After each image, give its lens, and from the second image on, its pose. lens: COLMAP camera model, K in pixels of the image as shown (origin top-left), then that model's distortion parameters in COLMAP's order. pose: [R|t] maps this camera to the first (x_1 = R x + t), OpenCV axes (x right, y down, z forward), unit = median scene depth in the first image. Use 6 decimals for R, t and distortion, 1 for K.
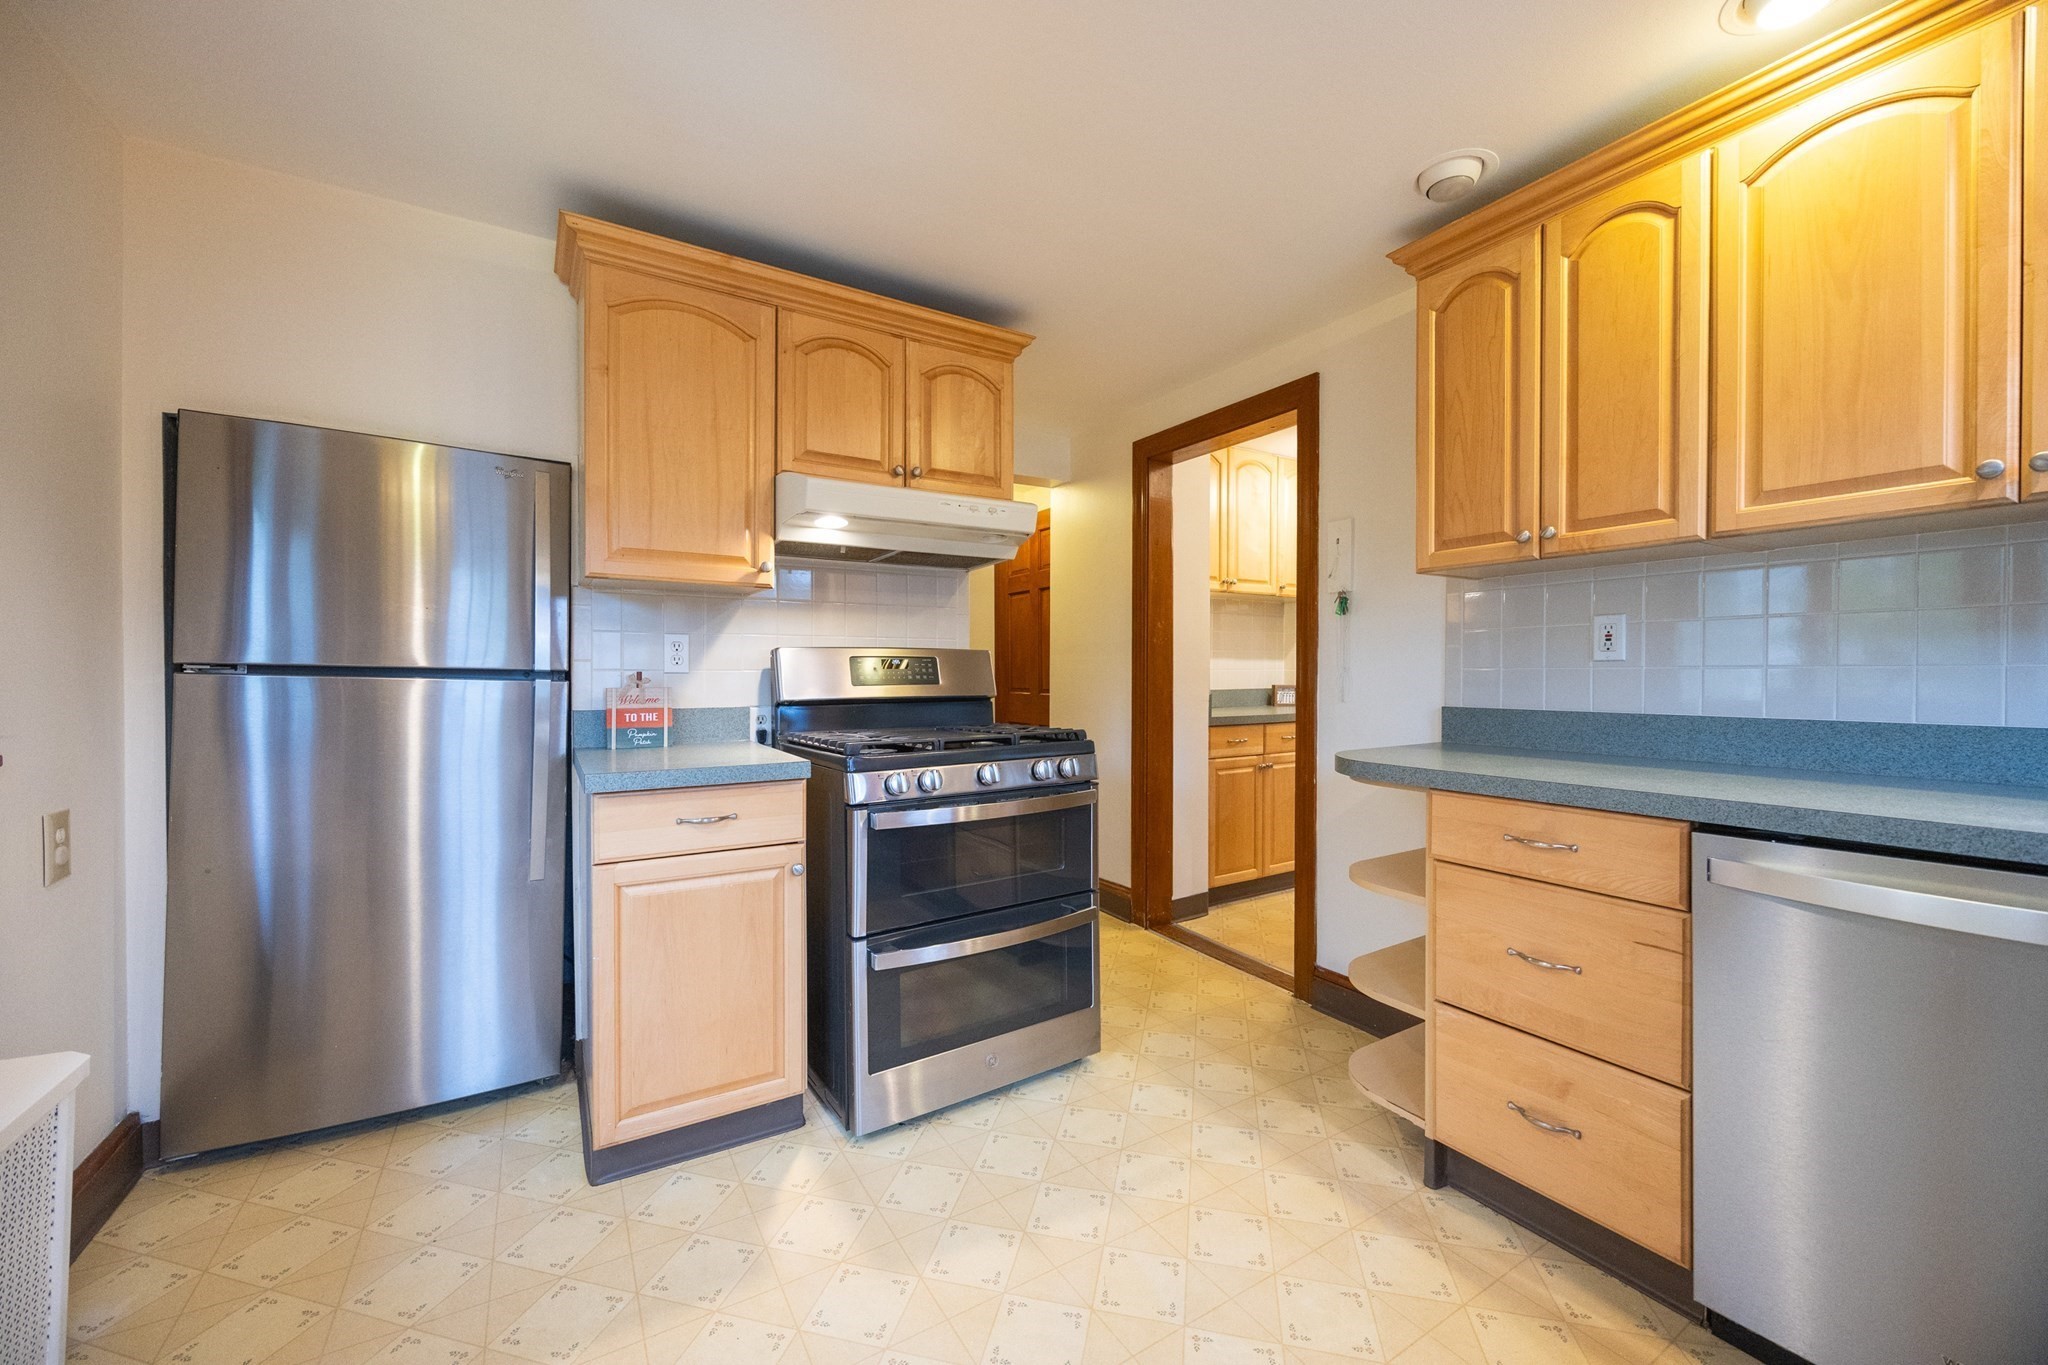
lens RADIAL K [[775.8, 0, 1016.5], [0, 775.8, 679.9], [0, 0, 1]] dist [-0.003688, -0.000278]
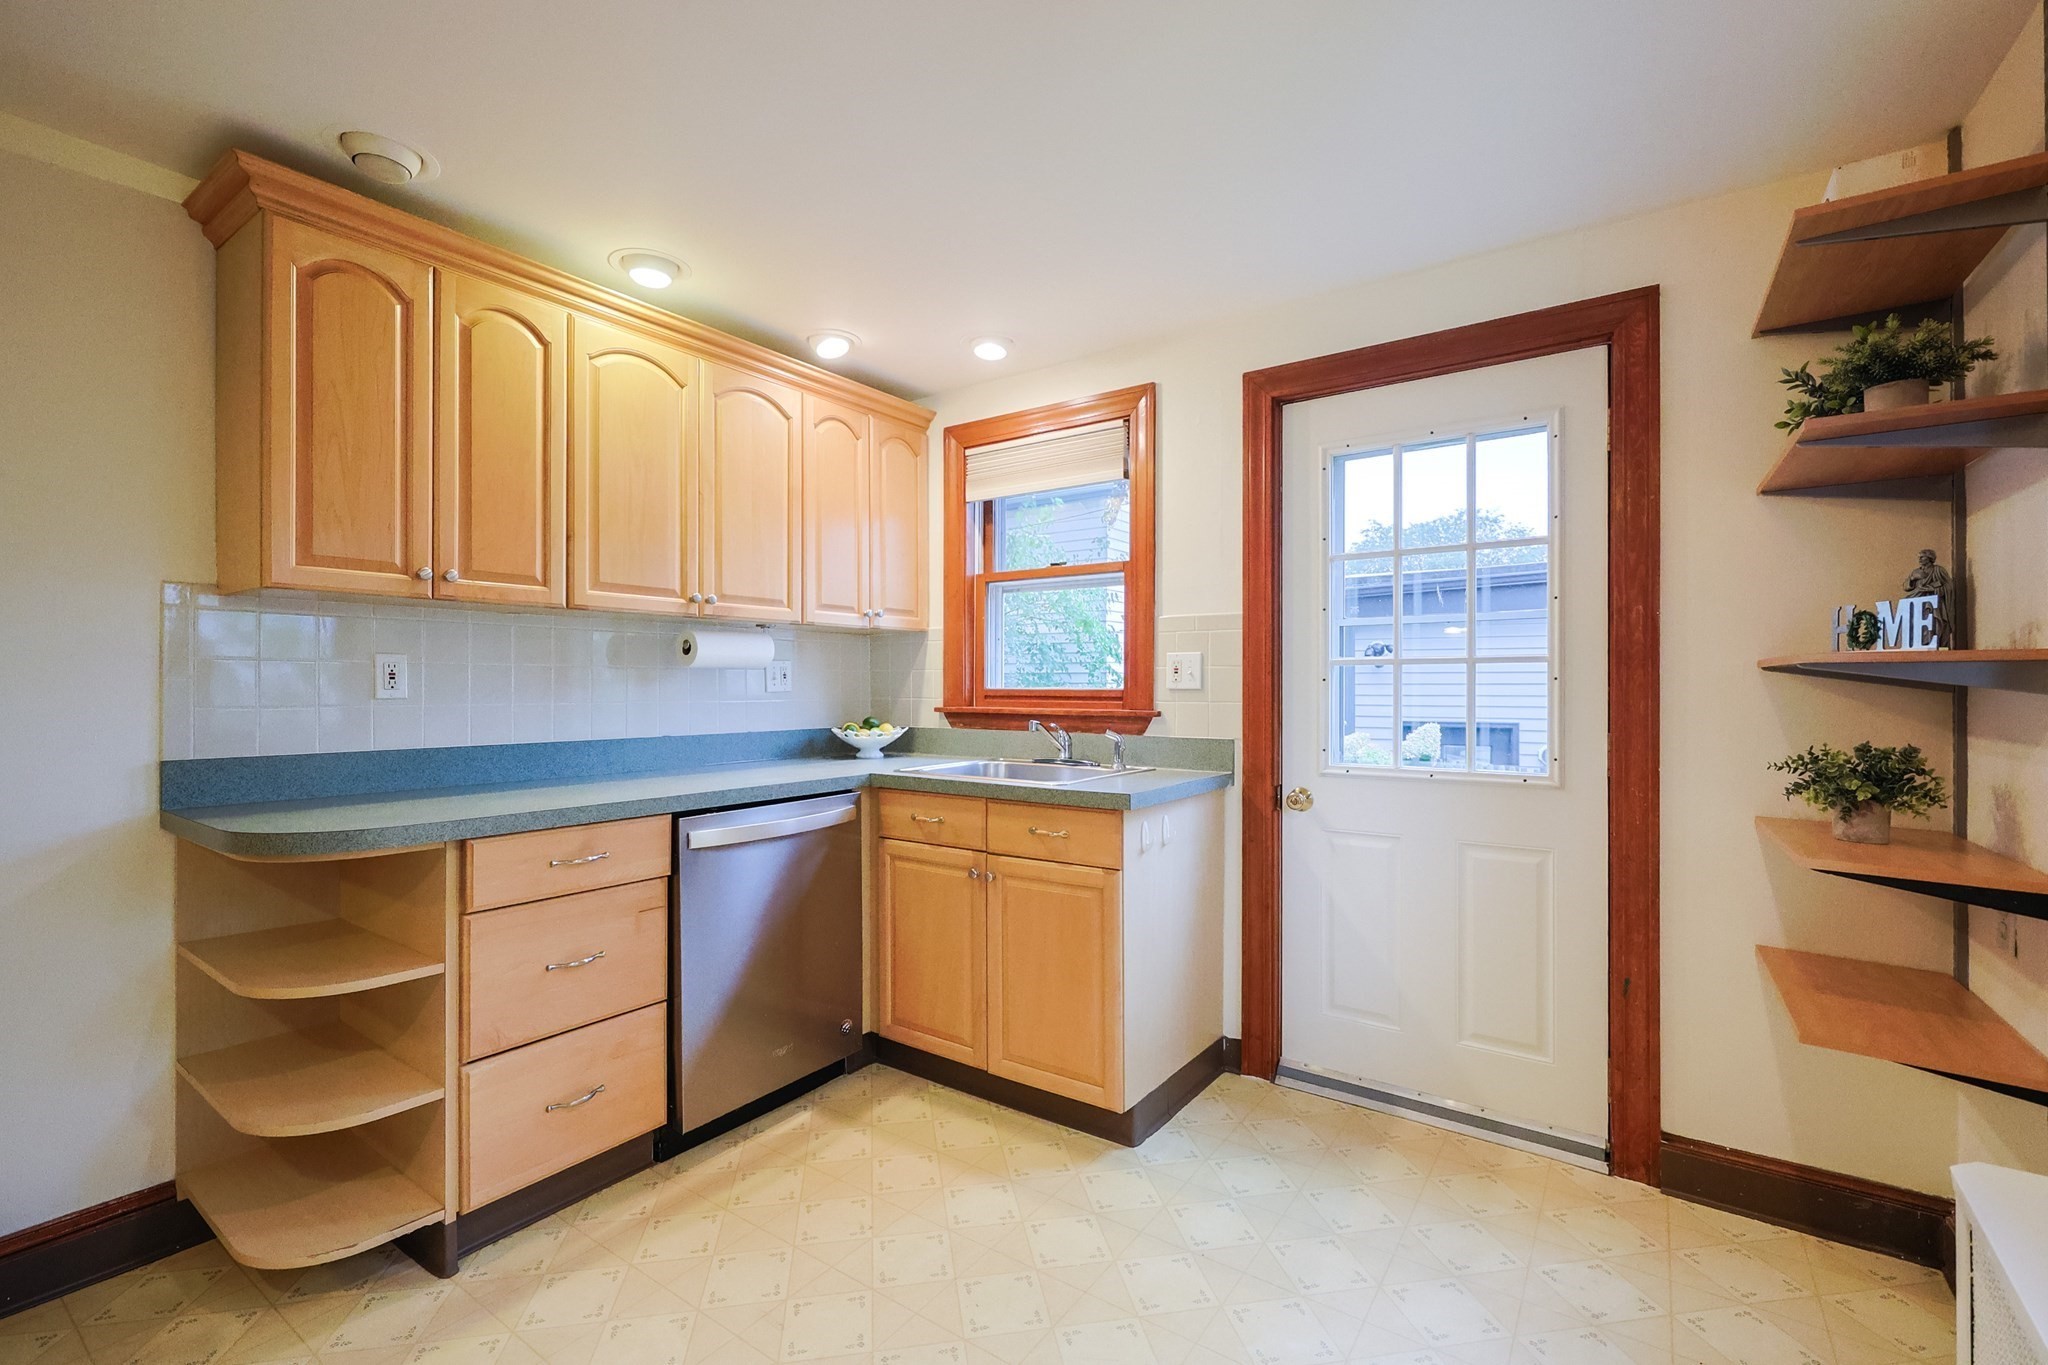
lens RADIAL K [[866.3, 0, 1023.6], [0, 866.3, 682.7], [0, 0, 1]] dist [0.000975, -0.000020]
pose [[-0.379276, 0.007032, 0.925257, -0.671453], [0.009002, 0.999952, -0.003910, -0.038167], [-0.925240, 0.006847, -0.379321, 0.744555]]
